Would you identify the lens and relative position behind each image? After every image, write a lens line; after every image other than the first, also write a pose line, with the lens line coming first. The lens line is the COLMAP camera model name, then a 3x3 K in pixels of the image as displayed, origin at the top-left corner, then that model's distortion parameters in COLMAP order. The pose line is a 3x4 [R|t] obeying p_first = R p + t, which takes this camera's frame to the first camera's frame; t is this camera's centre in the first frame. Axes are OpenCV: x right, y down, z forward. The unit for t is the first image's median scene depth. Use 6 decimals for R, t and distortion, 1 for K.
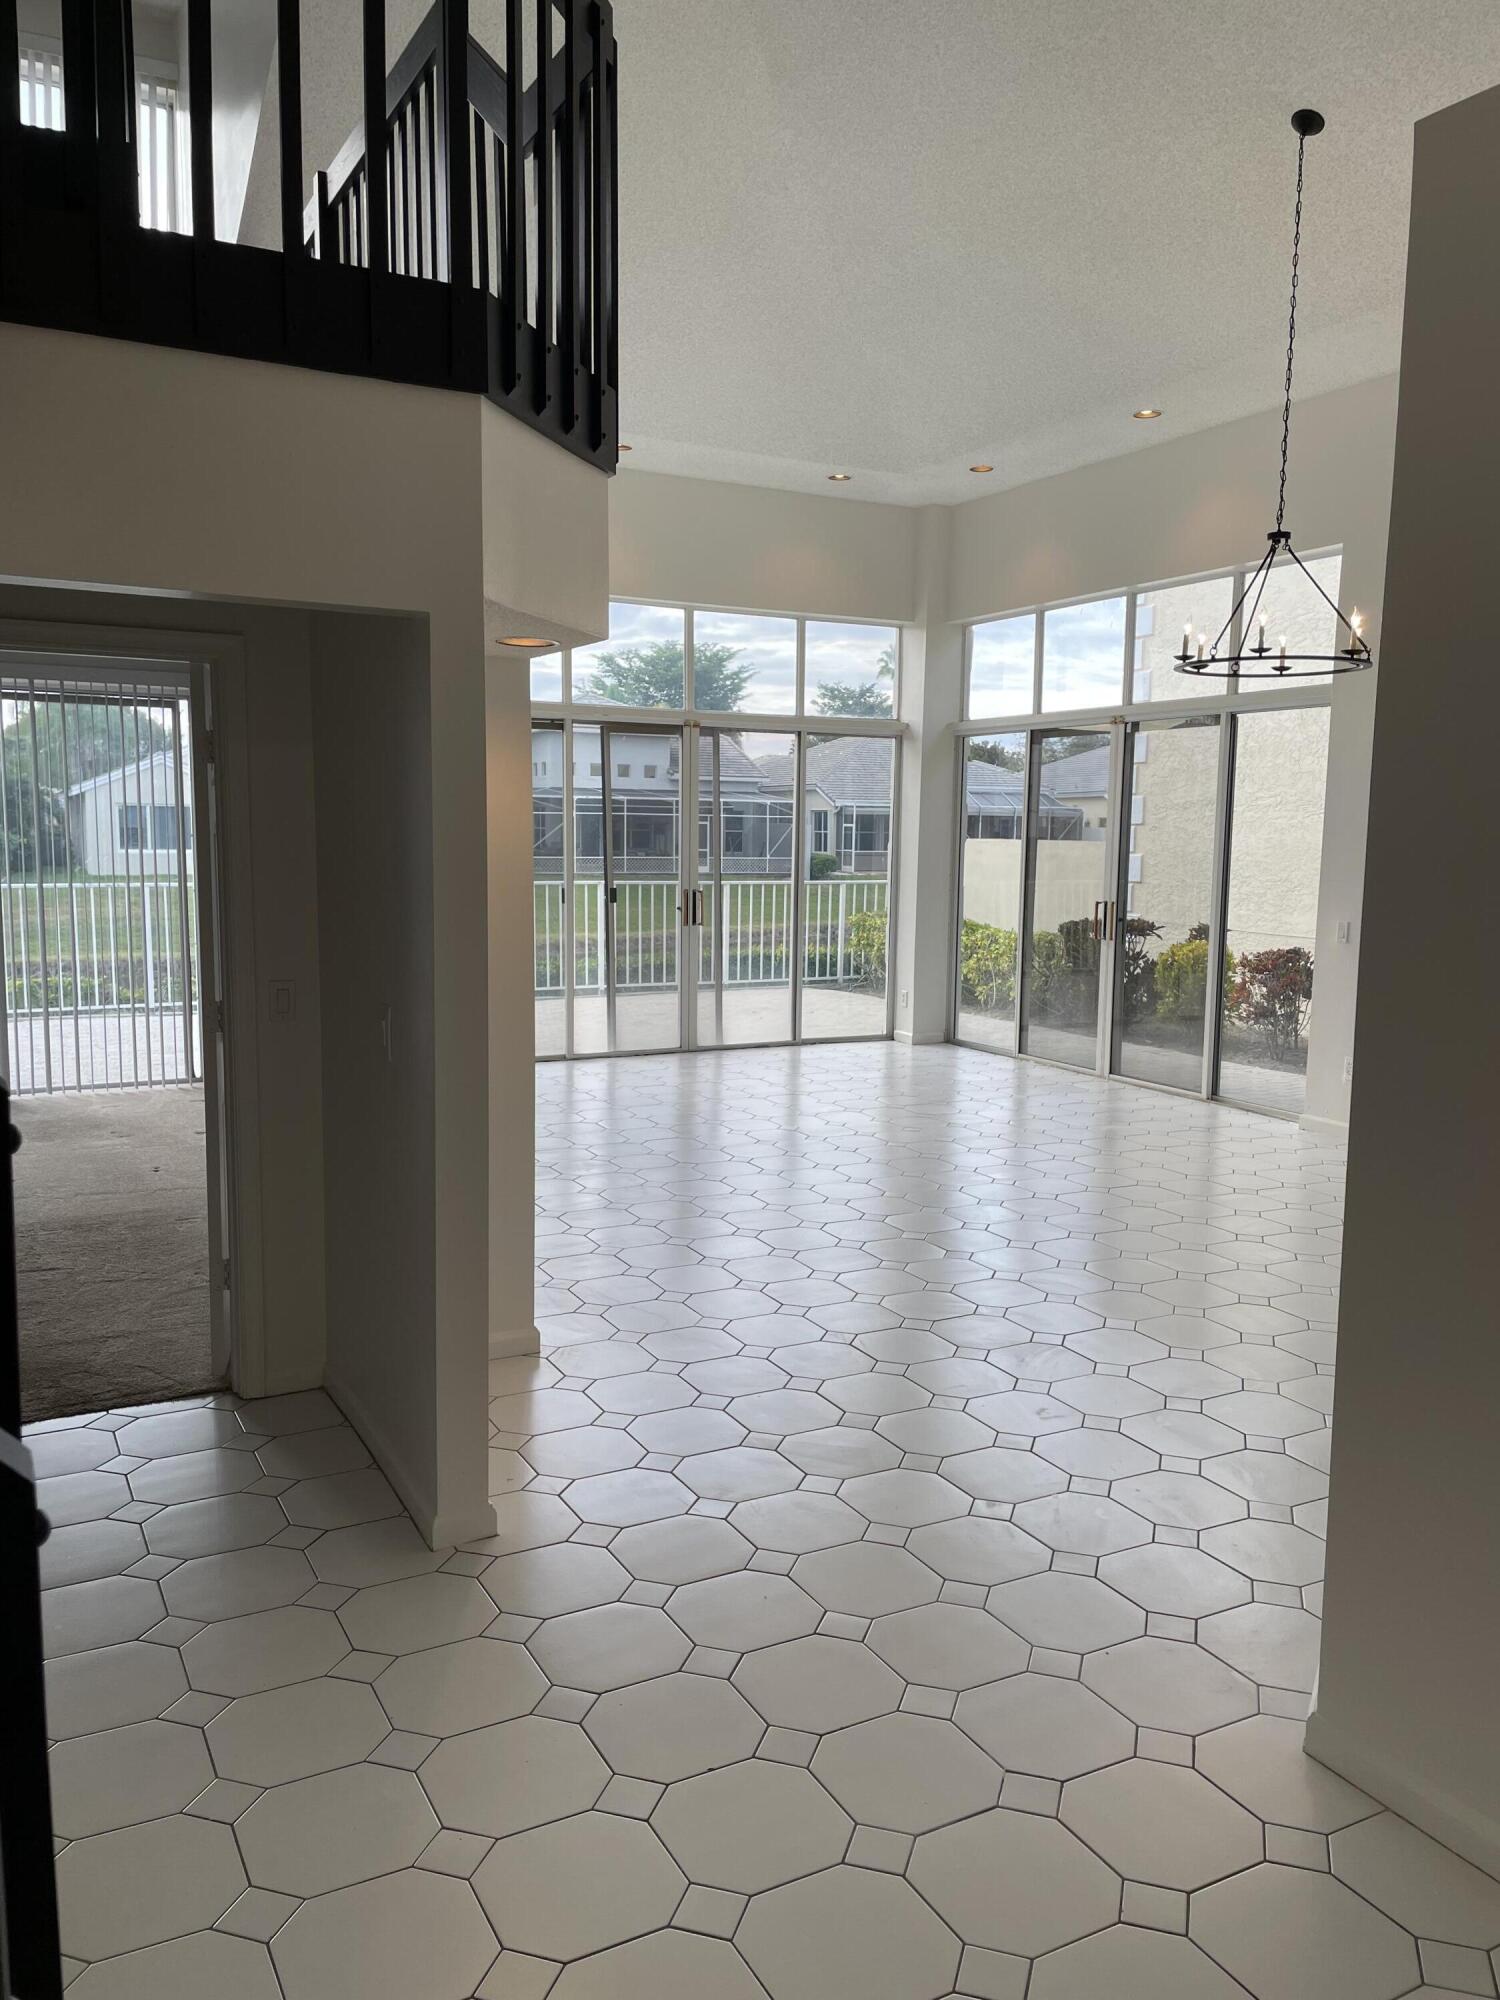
lens RADIAL K [[1525.2, 0, 758.2], [0, 1525.2, 1002.8], [0, 0, 1]] dist [0.109917, -0.126779]
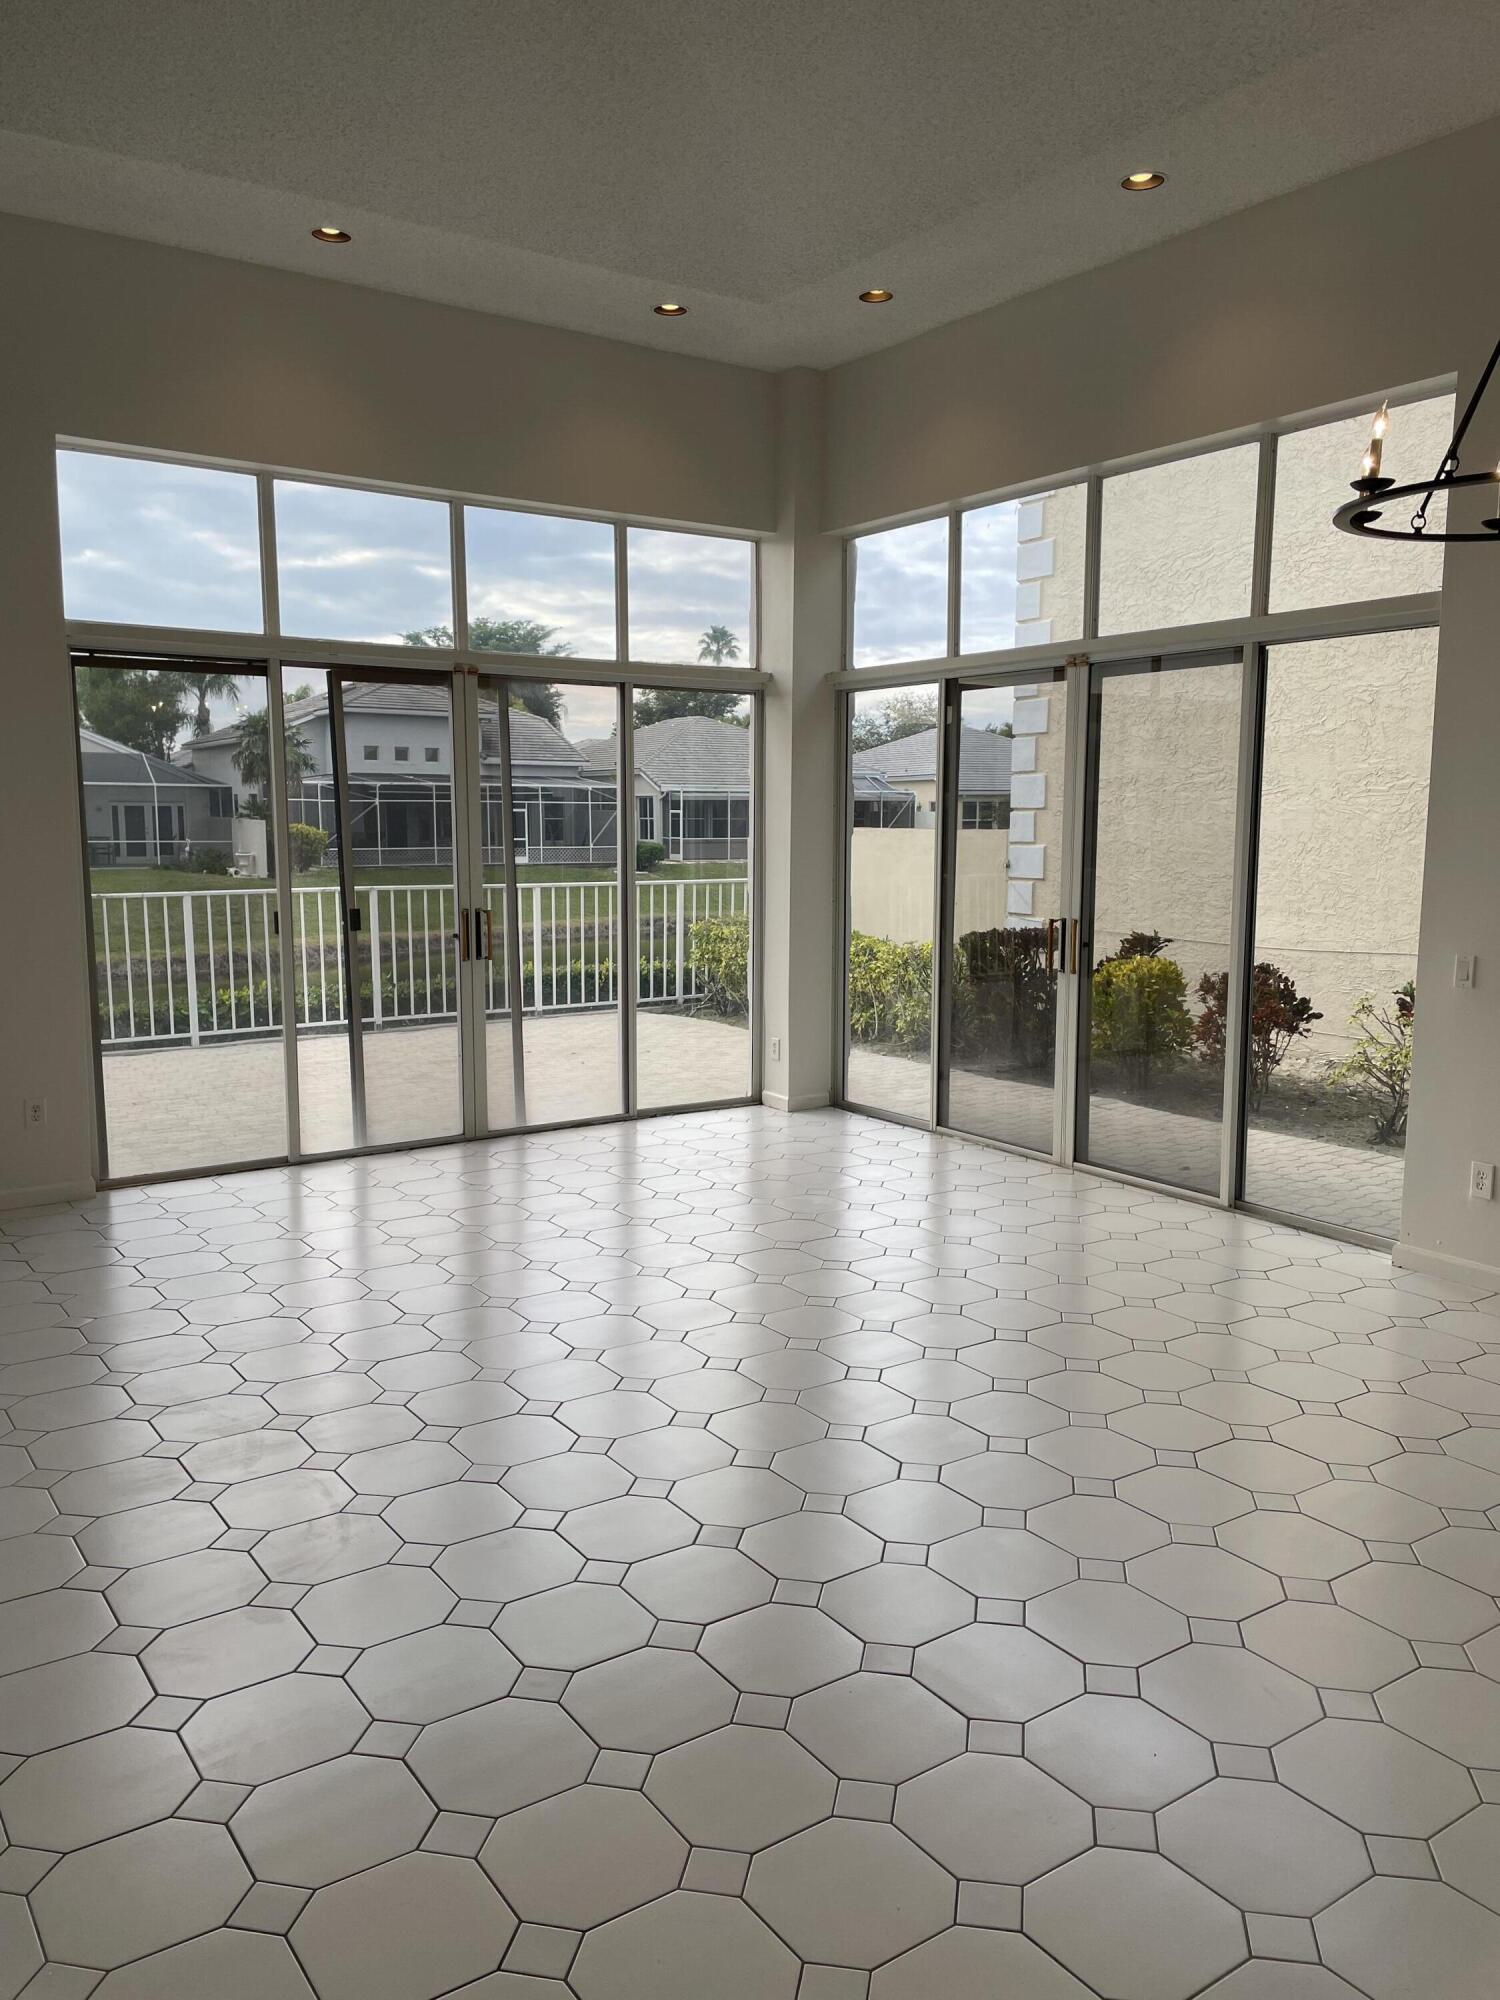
lens RADIAL K [[1525.2, 0, 758.2], [0, 1525.2, 1002.8], [0, 0, 1]] dist [0.109917, -0.126779]
pose [[0.993444, -0.025168, 0.111519, 0.005892], [0.024155, 0.999654, 0.010427, -0.032501], [-0.111743, -0.007664, 0.993708, 0.267251]]
